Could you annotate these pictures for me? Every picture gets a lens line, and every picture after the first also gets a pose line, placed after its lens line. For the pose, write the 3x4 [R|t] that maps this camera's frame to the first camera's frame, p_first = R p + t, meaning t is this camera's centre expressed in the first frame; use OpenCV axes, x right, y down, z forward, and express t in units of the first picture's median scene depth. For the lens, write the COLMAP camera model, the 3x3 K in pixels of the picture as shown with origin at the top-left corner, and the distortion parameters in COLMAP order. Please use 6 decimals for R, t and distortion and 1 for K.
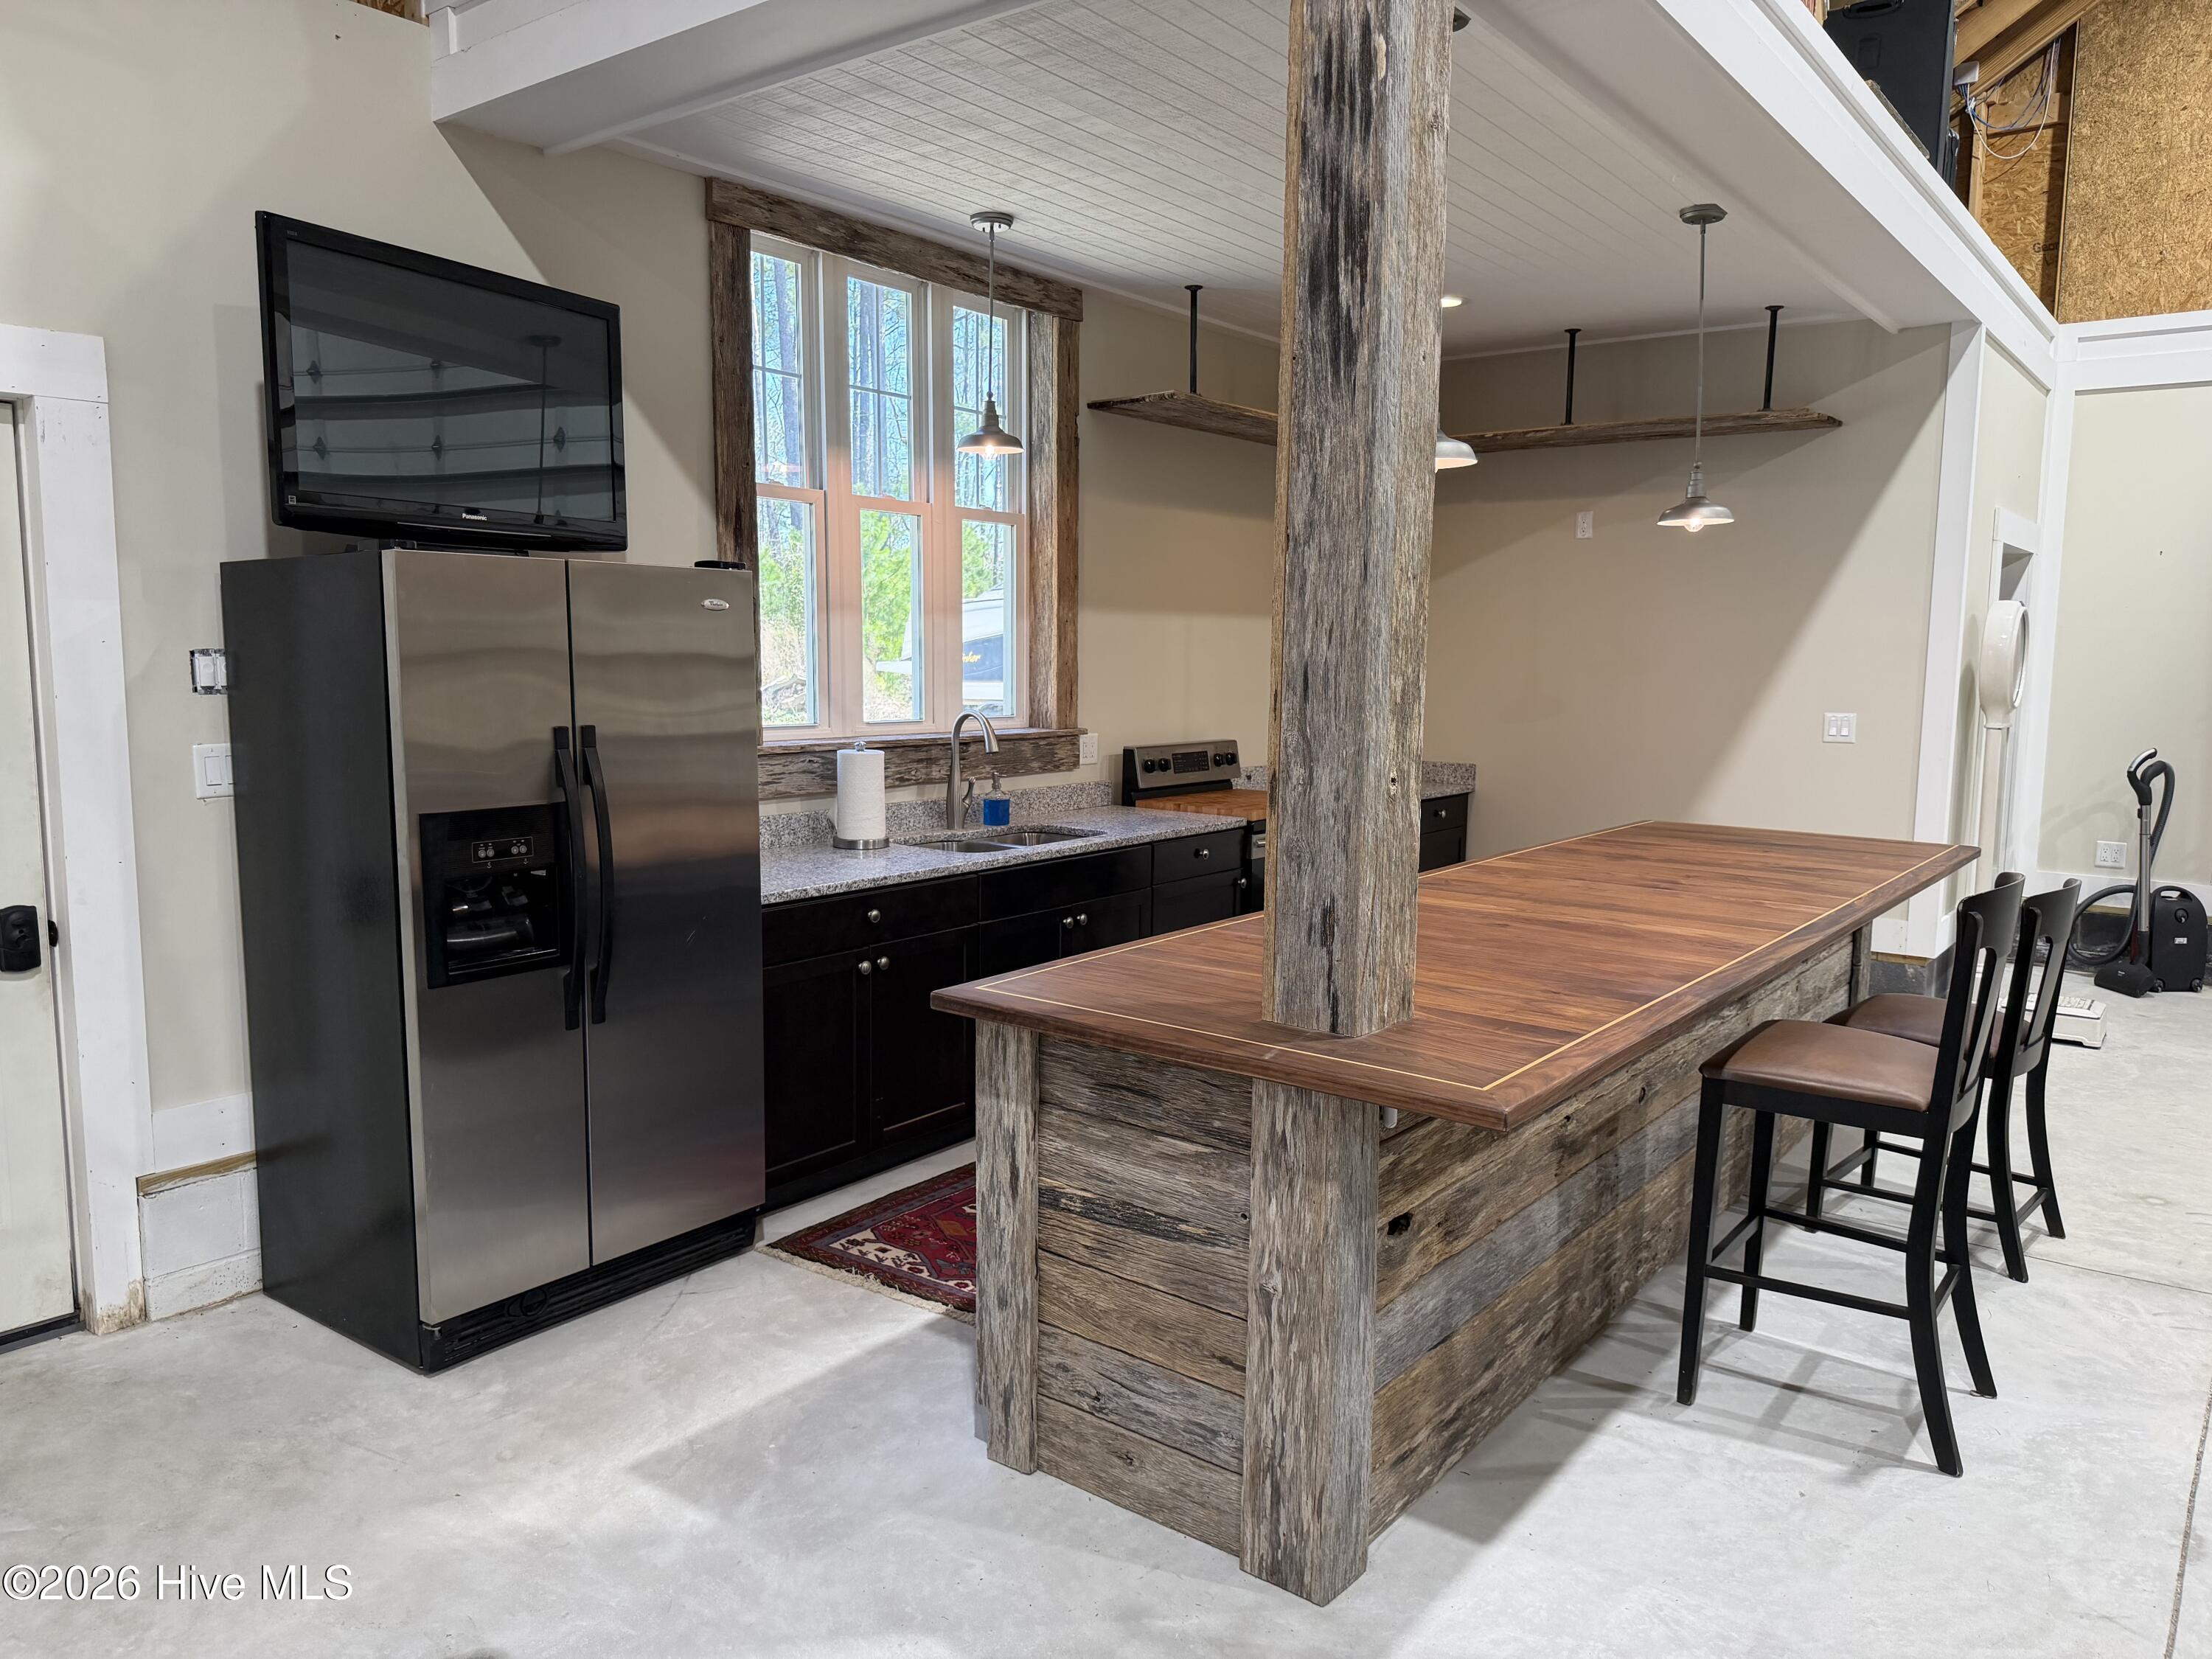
lens RADIAL K [[1546.9, 0, 1106.0], [0, 1546.9, 829.5], [0, 0, 1]] dist [0.169575, -0.344924]
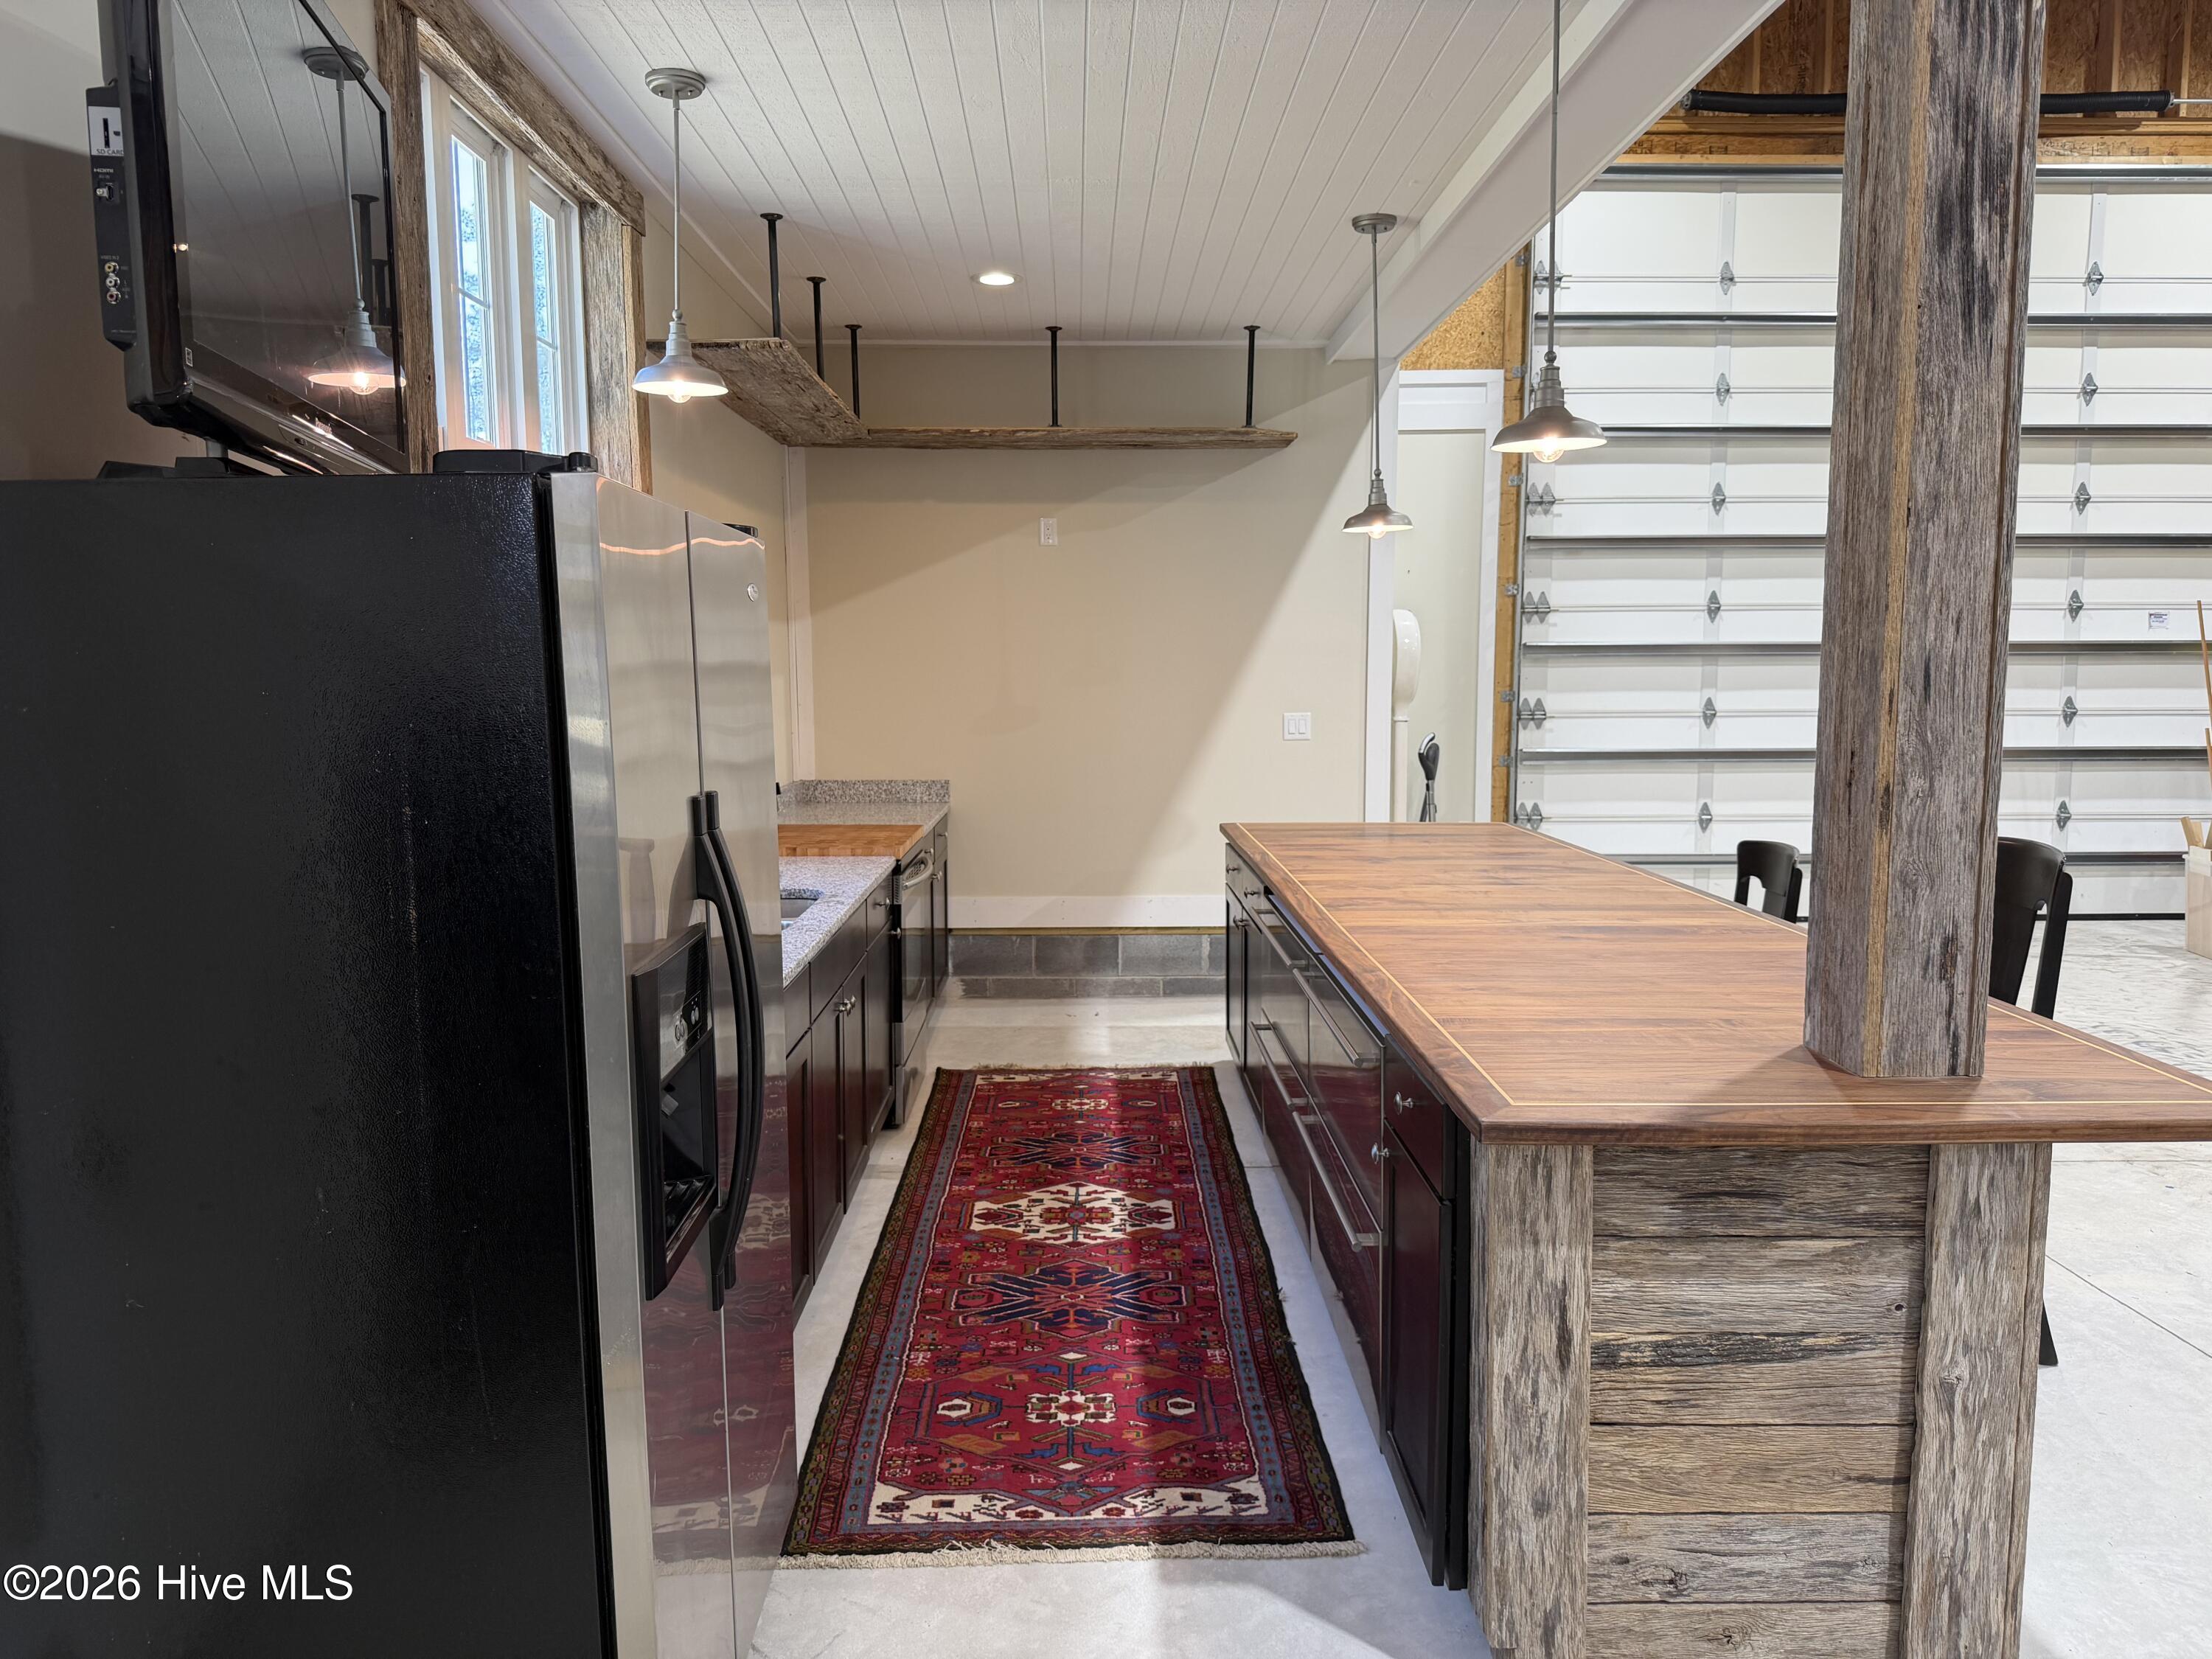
lens RADIAL K [[1546.9, 0, 1106.0], [0, 1546.9, 829.5], [0, 0, 1]] dist [0.169575, -0.344924]
pose [[0.782621, -0.080537, 0.617266, -0.458067], [0.085230, 0.996120, 0.021906, -0.040949], [-0.616636, 0.035465, 0.786449, 0.350033]]
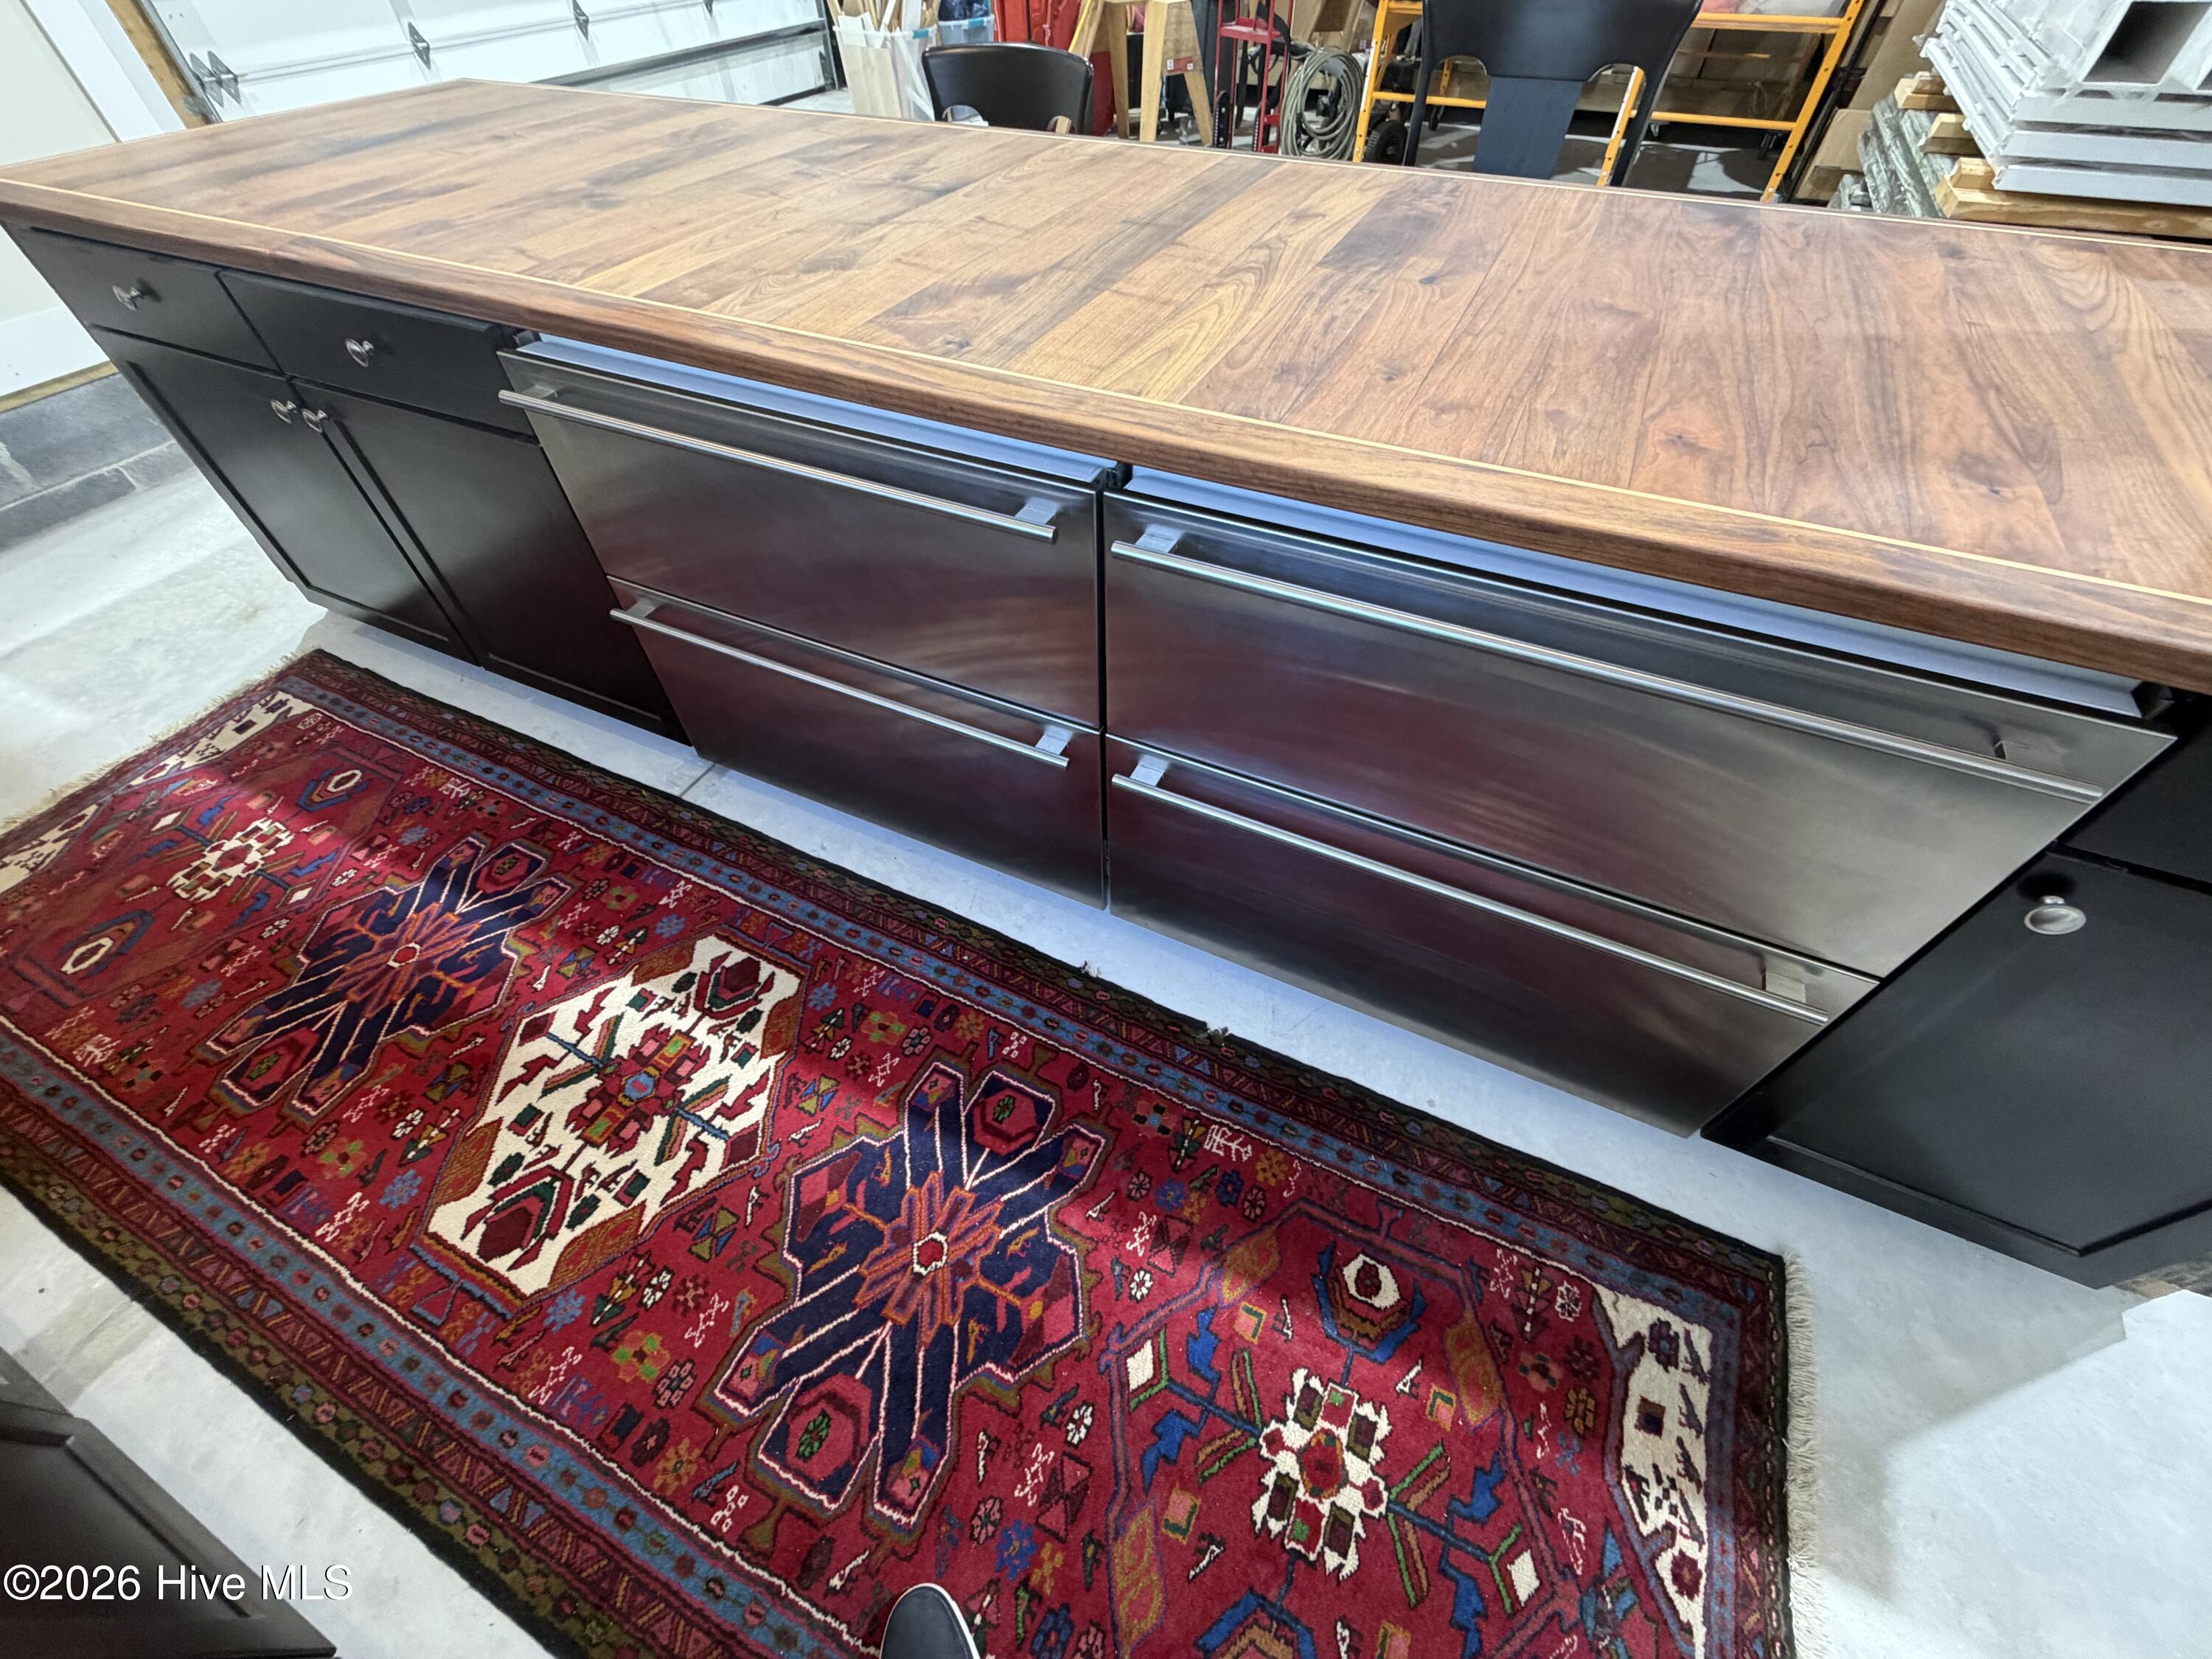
lens RADIAL K [[877.2, 0, 1108.1], [0, 877.2, 835.6], [0, 0, 1]] dist [-0.000475, 0.000088]
pose [[-0.204701, -0.743677, 0.636429, -0.051603], [0.123667, 0.625338, 0.770493, -0.055770], [-0.970981, 0.236426, -0.036039, 0.971578]]
